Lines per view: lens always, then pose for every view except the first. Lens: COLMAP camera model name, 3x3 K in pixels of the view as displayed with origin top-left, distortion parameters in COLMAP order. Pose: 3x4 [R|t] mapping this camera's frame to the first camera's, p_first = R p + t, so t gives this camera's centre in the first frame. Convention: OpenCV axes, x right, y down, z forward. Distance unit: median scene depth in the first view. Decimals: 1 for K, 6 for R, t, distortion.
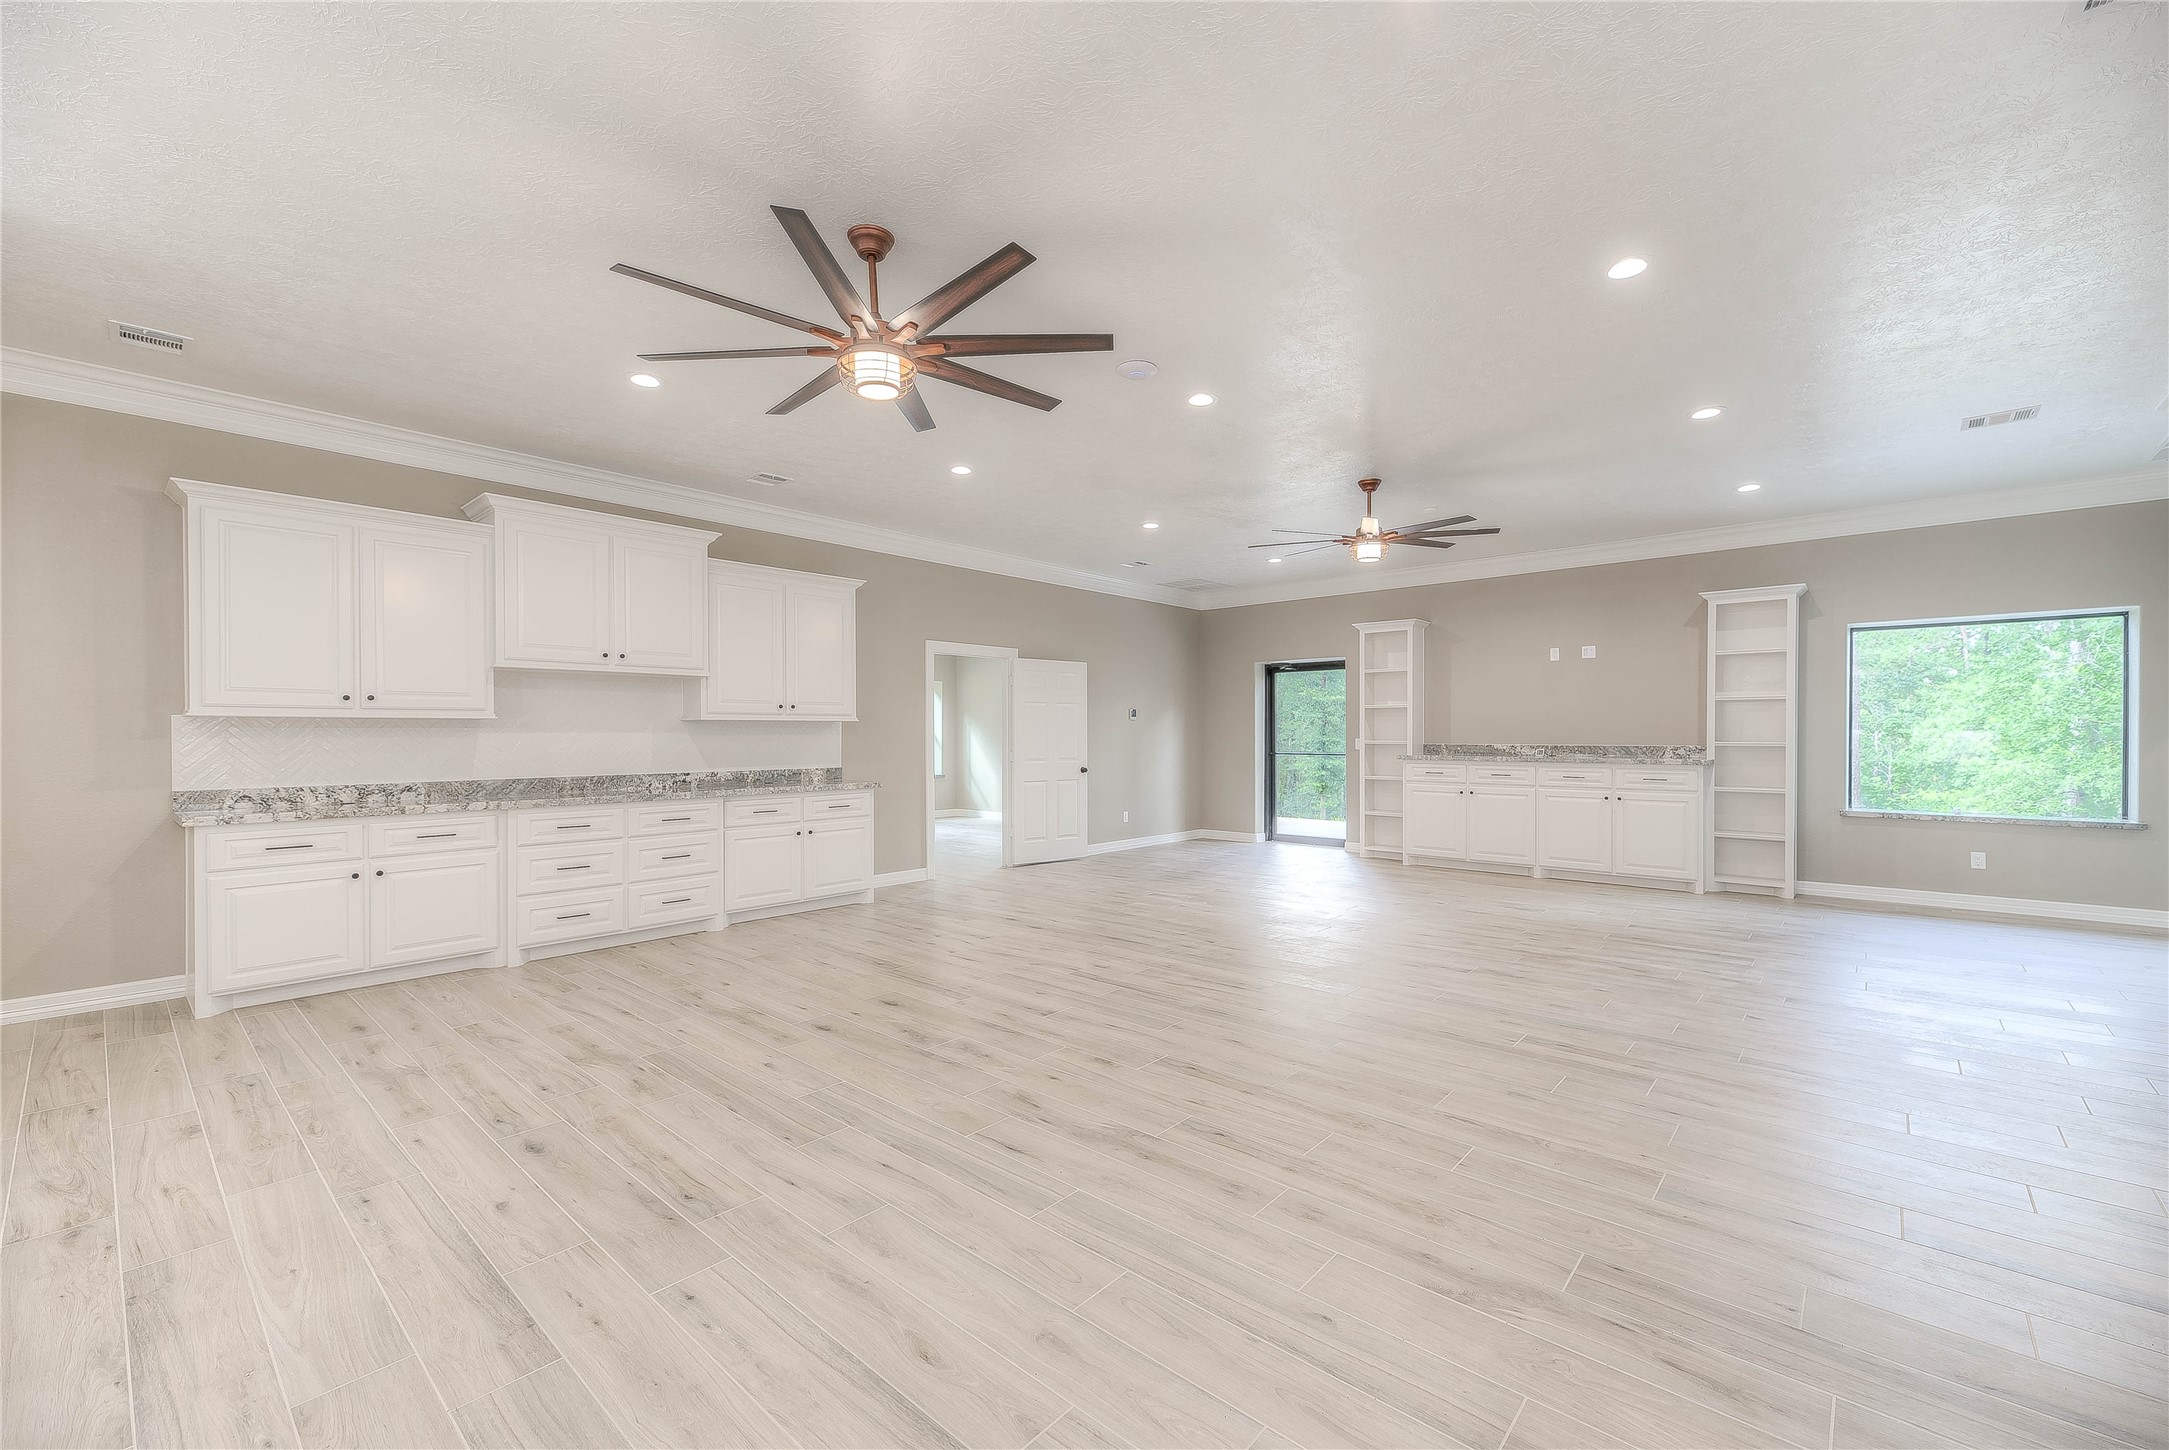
lens RADIAL K [[887.8, 0, 1099.1], [0, 887.8, 737.4], [0, 0, 1]] dist [0.001746, 0.000098]
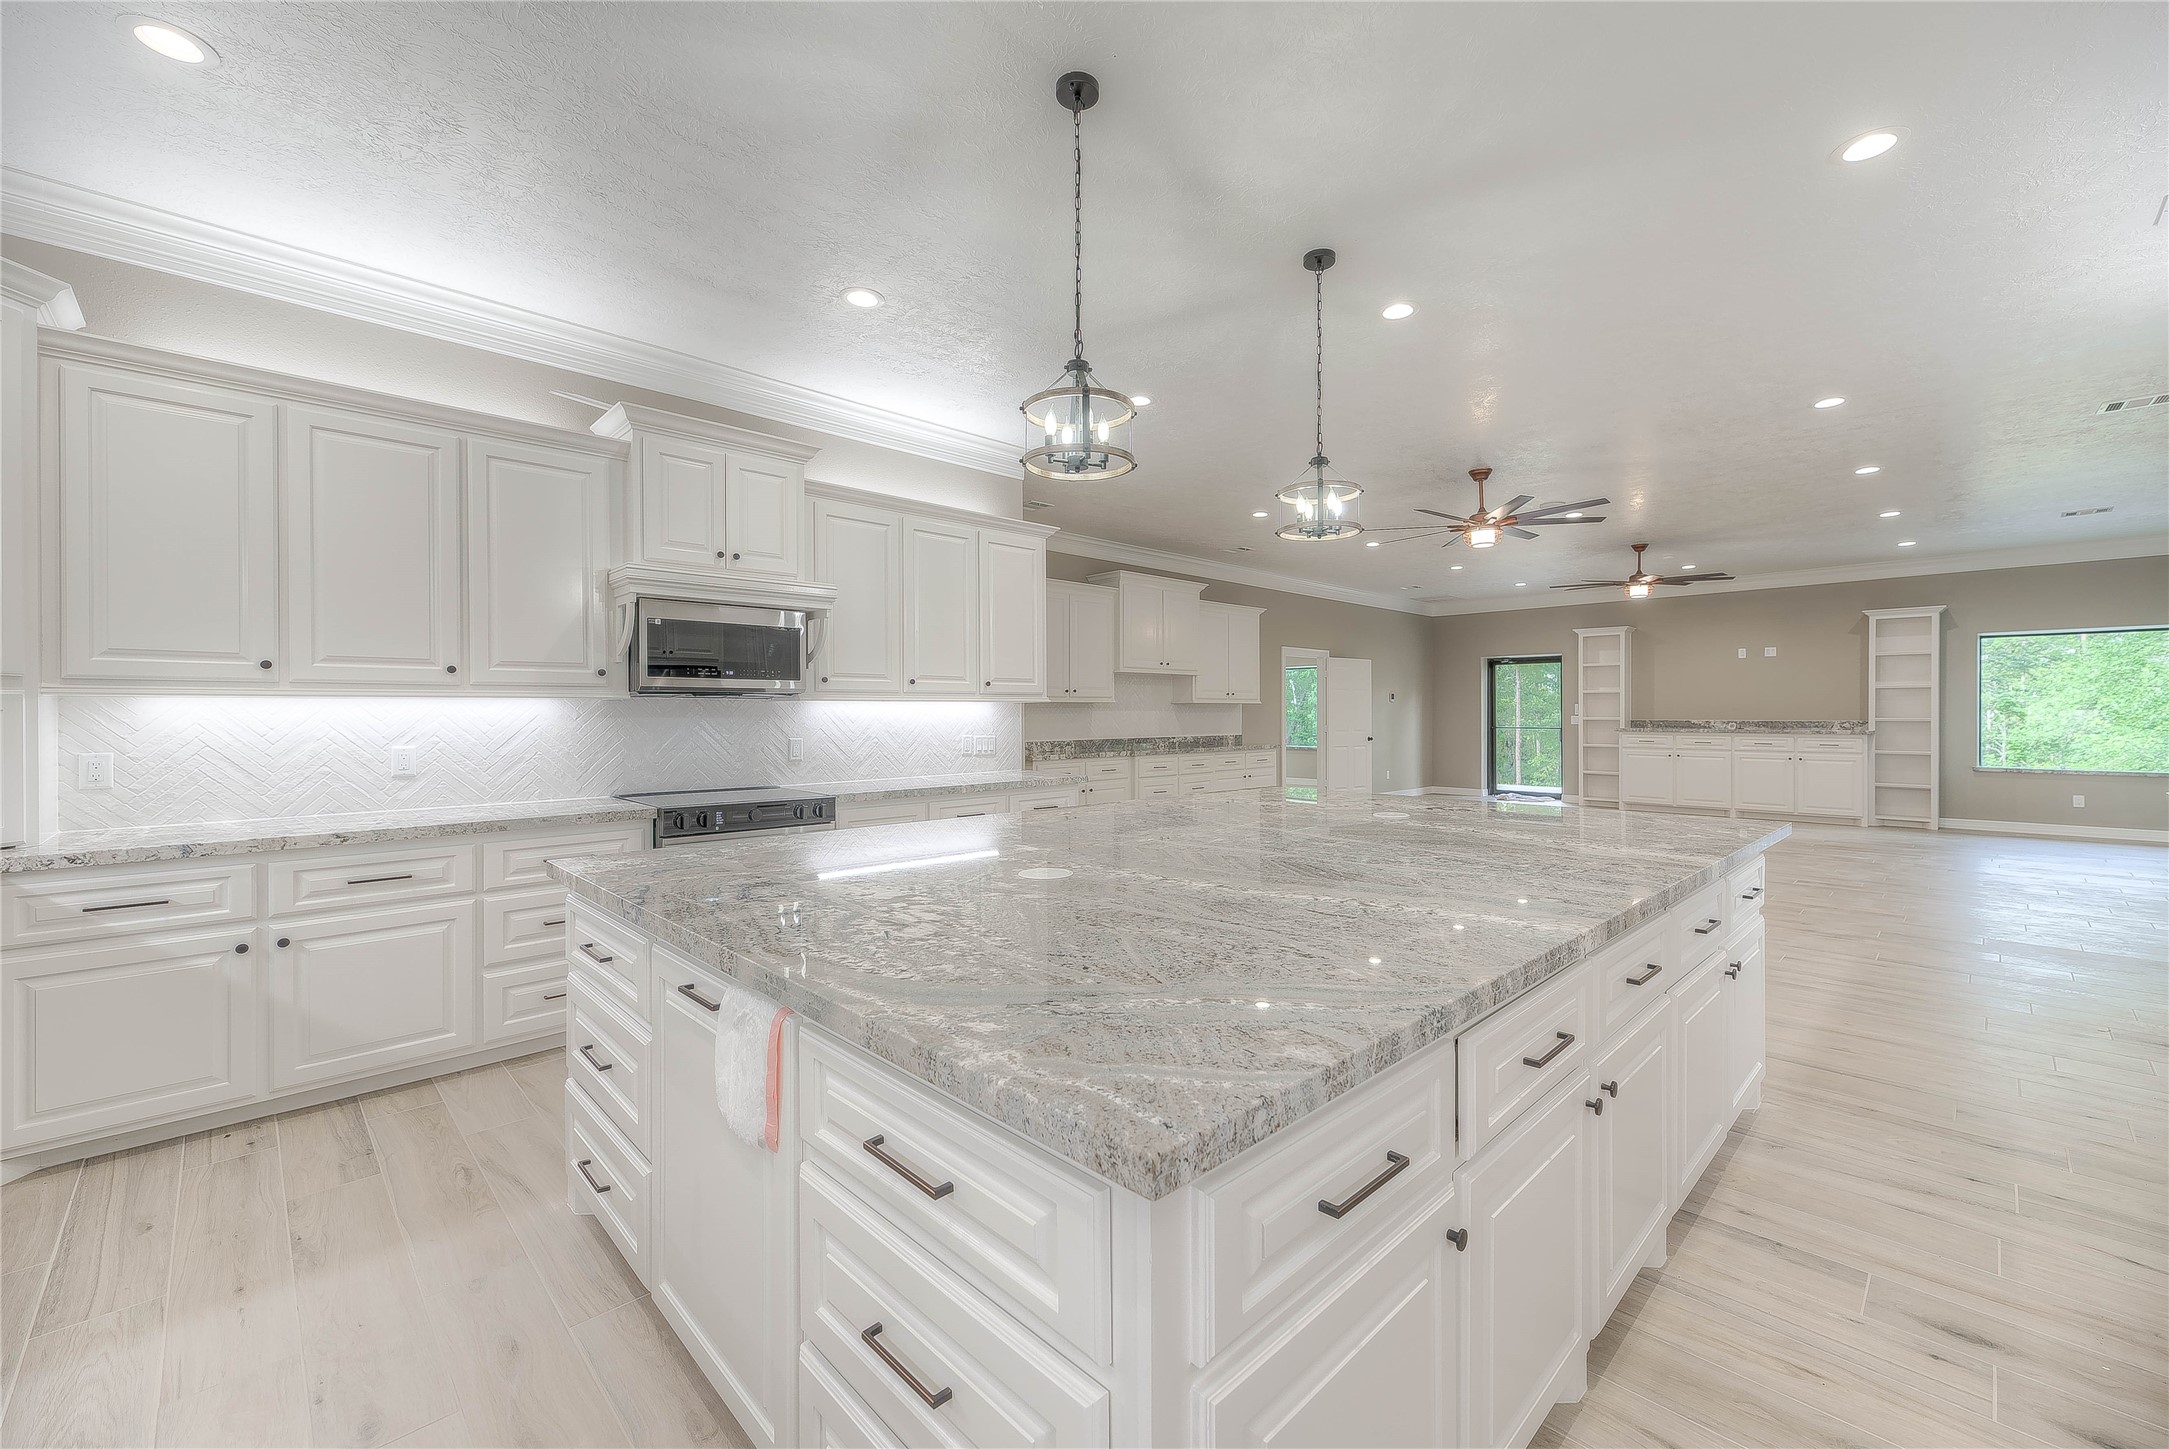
lens RADIAL K [[878.9, 0, 1085.1], [0, 878.9, 711.7], [0, 0, 1]] dist [-0.000784, -0.000250]
pose [[0.996821, -0.000156, -0.079679, -0.428002], [-0.000273, 0.999985, -0.005382, 0.003051], [0.079678, 0.005387, 0.996806, -0.466240]]
